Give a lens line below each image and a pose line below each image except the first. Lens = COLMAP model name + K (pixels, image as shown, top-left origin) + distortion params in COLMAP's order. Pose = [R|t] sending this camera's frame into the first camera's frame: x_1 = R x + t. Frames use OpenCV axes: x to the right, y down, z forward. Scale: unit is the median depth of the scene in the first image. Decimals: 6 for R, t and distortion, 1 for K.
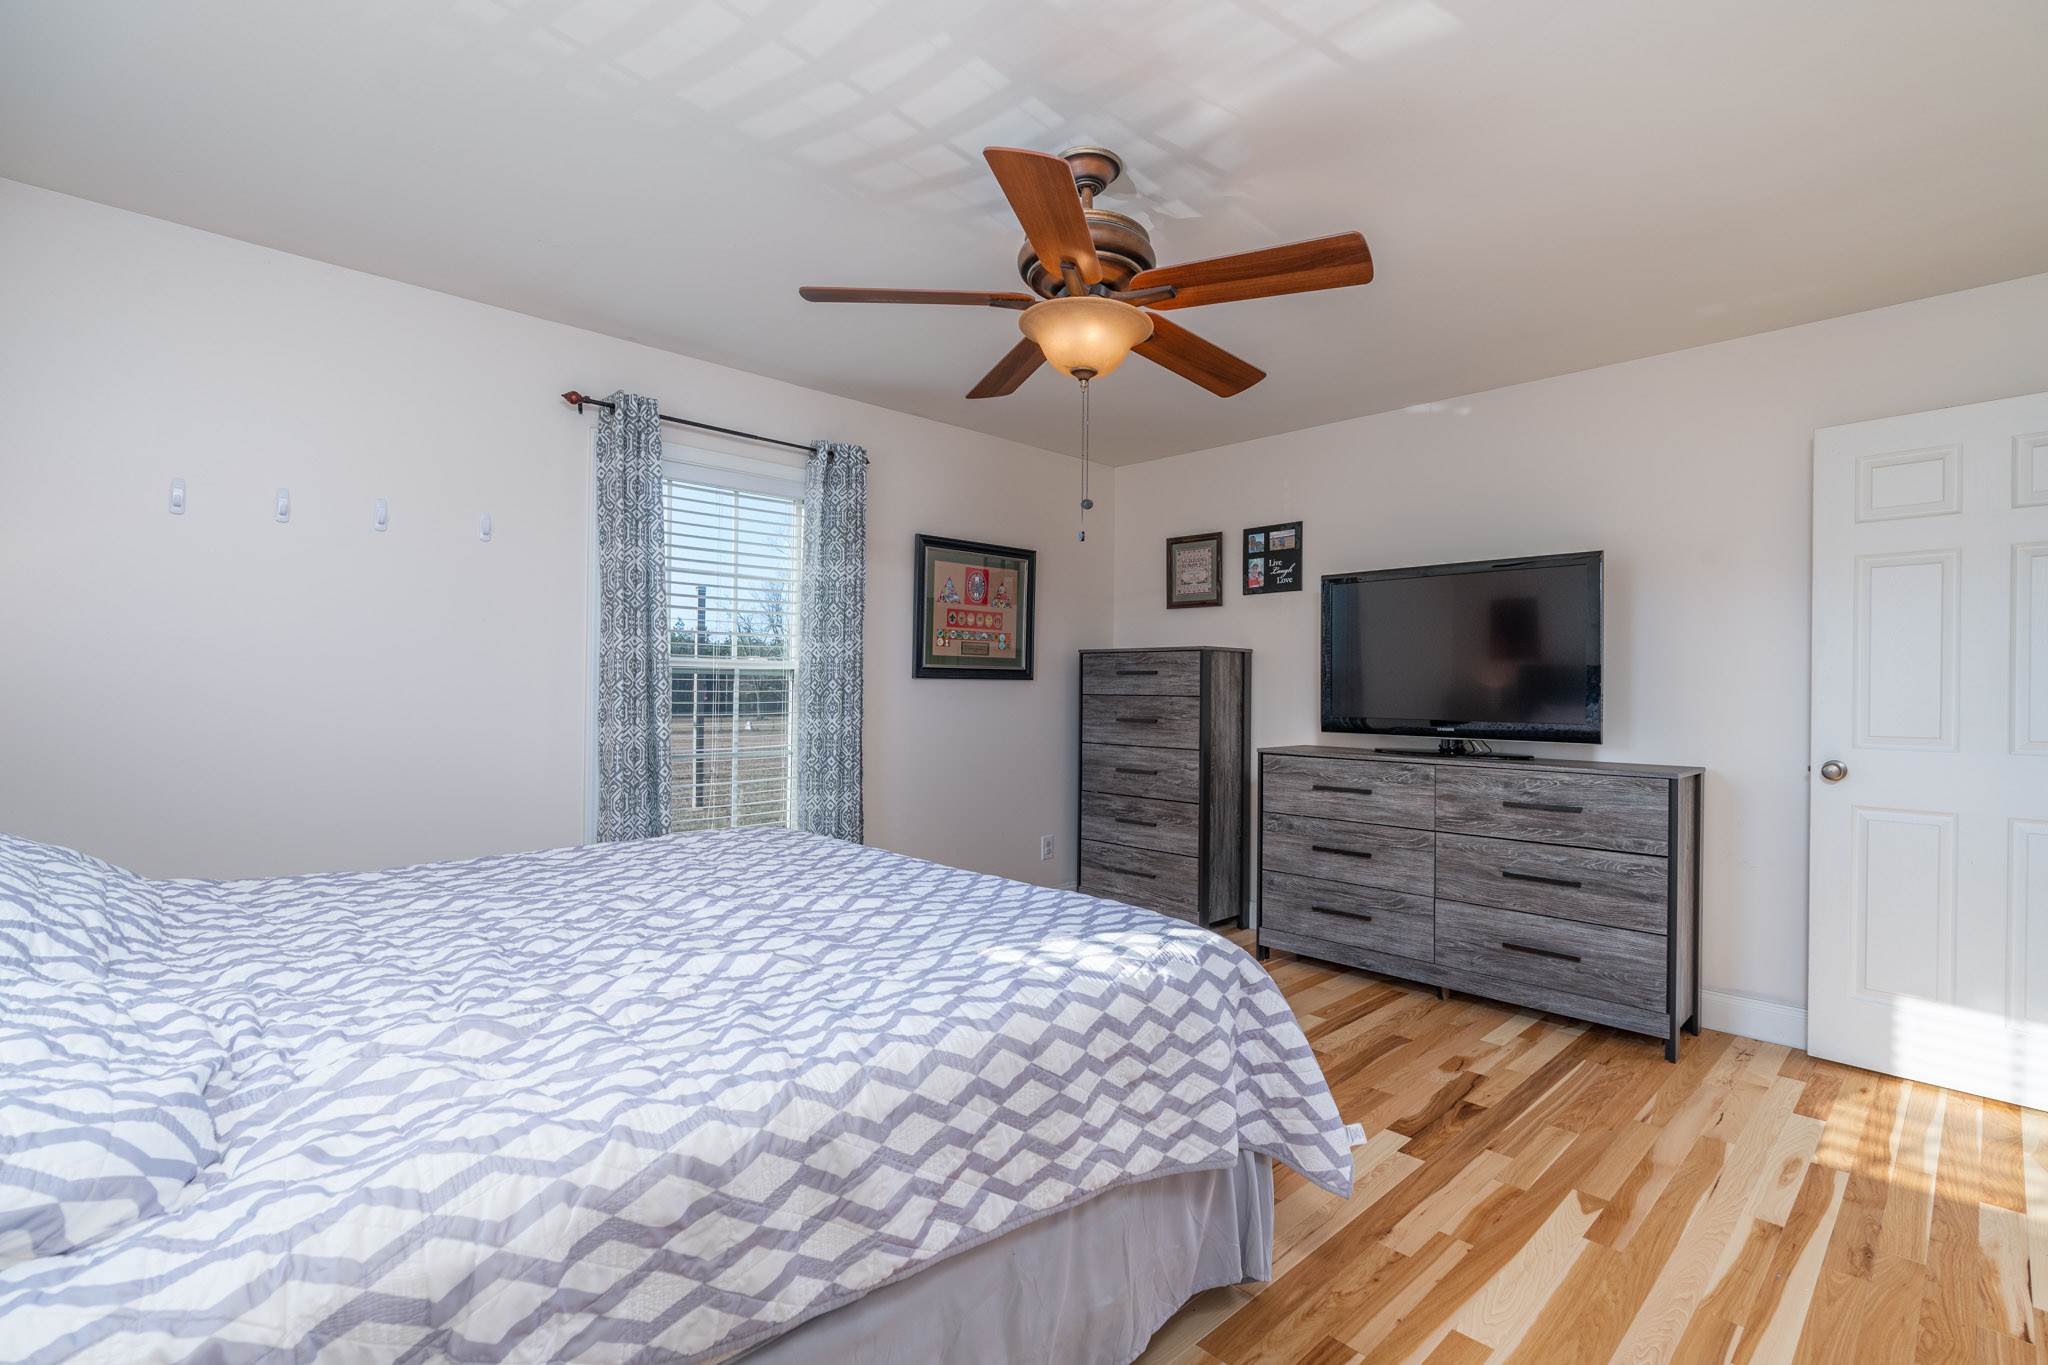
lens RADIAL K [[943.3, 0, 1034.3], [0, 943.3, 681.1], [0, 0, 1]] dist [-0.001498, -0.000024]
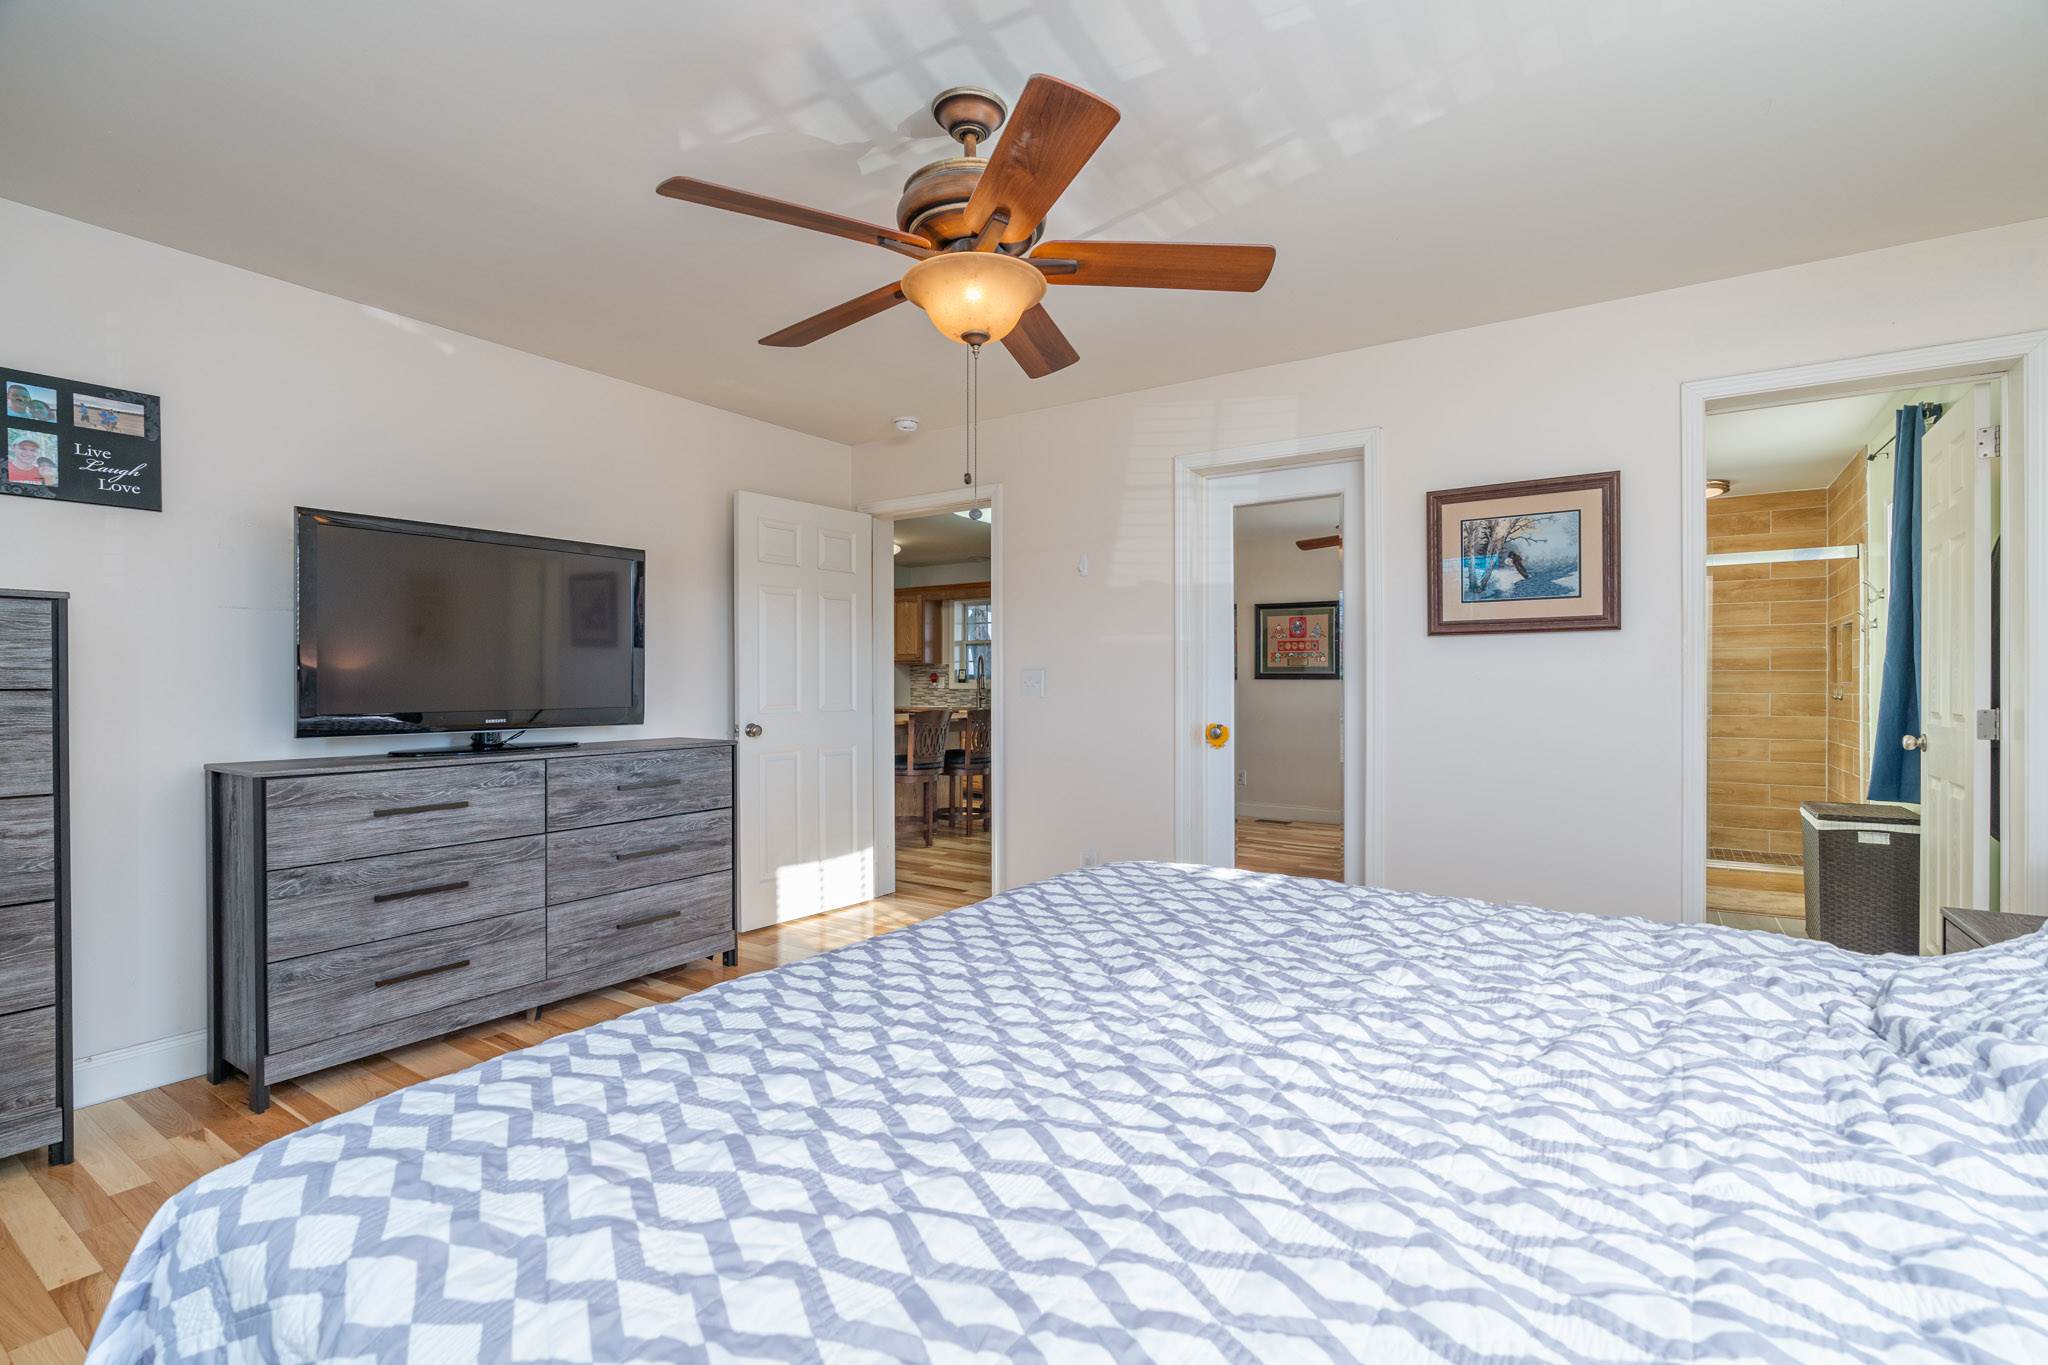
lens RADIAL K [[922.1, 0, 1027.2], [0, 922.1, 698.0], [0, 0, 1]] dist [0.000217, 0.000497]
pose [[-0.186770, -0.031602, 0.981895, -0.491956], [-0.010909, 0.999488, 0.030093, -0.000475], [-0.982343, -0.005091, -0.187019, 0.680573]]
